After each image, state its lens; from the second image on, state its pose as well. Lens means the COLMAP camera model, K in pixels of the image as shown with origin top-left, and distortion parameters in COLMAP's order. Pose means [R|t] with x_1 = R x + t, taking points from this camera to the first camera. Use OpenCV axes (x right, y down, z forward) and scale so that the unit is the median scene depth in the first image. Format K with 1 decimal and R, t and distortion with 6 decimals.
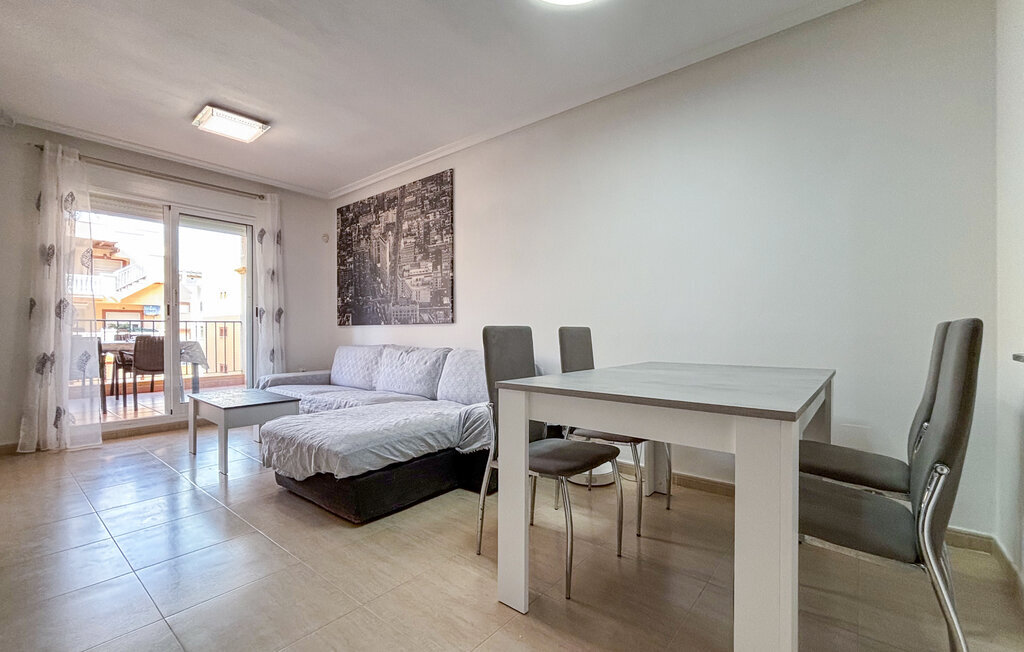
lens RADIAL K [[443.7, 0, 512.2], [0, 443.7, 352.2], [0, 0, 1]] dist [-0.000354, -0.000172]
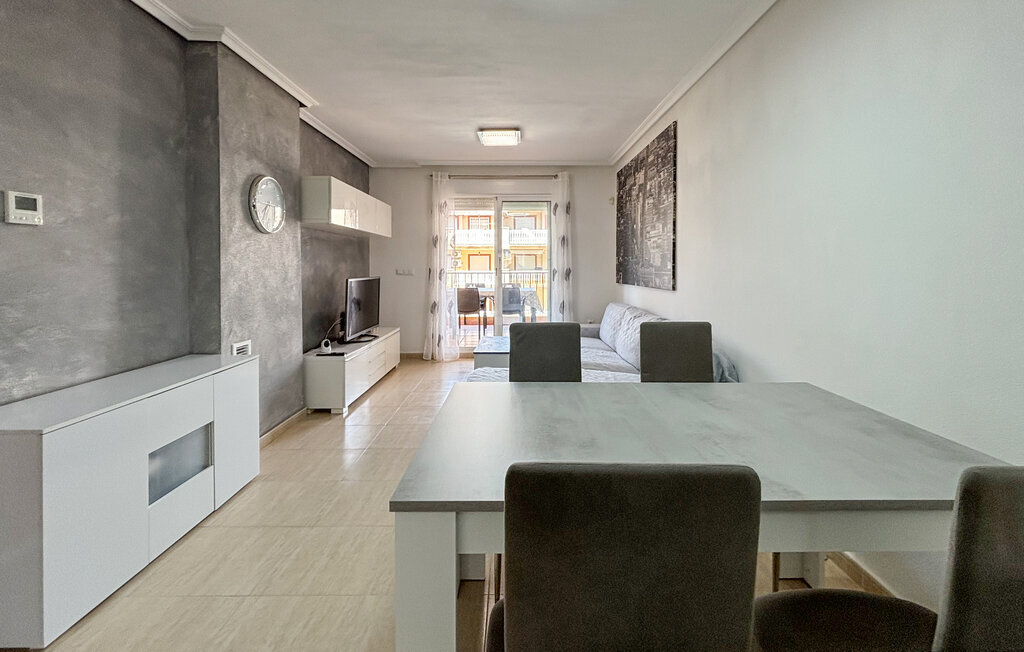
lens RADIAL K [[454.8, 0, 509.2], [0, 454.8, 282.9], [0, 0, 1]] dist [-0.000789, -0.000091]
pose [[0.622141, 0.025592, -0.782487, 0.357575], [-0.030499, 0.999499, 0.008440, -0.073782], [0.782311, 0.018614, 0.622610, 0.148898]]
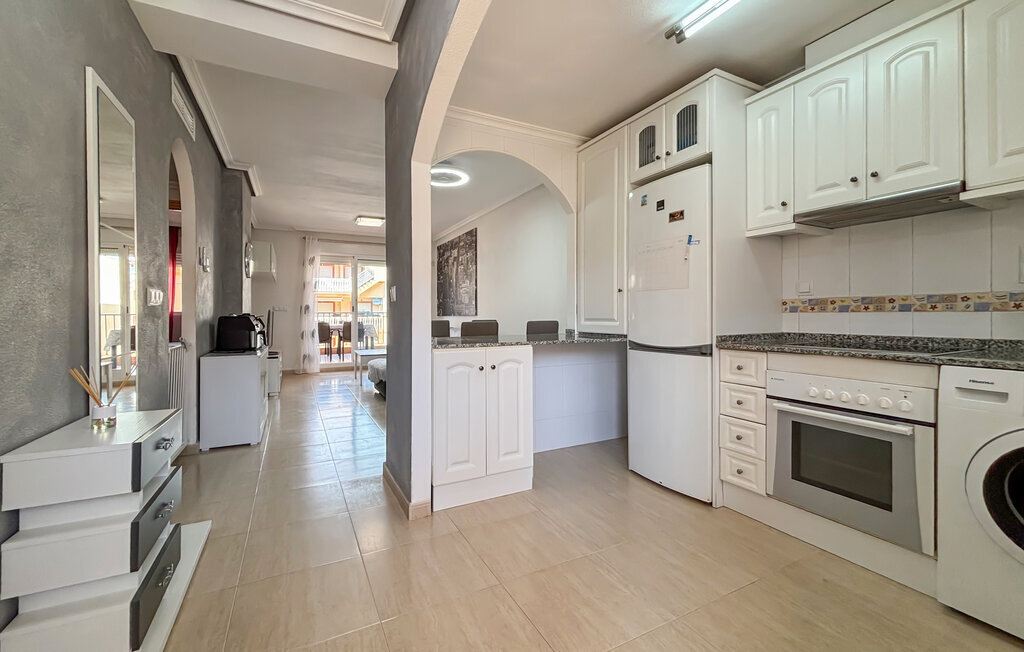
lens RADIAL K [[428.7, 0, 512.7], [0, 428.7, 321.0], [0, 0, 1]] dist [-0.000925, -0.000150]
pose [[0.915448, 0.001957, -0.402432, 0.623142], [-0.013454, 0.999578, -0.025745, -0.003867], [0.402212, 0.028983, 0.915088, -0.439040]]
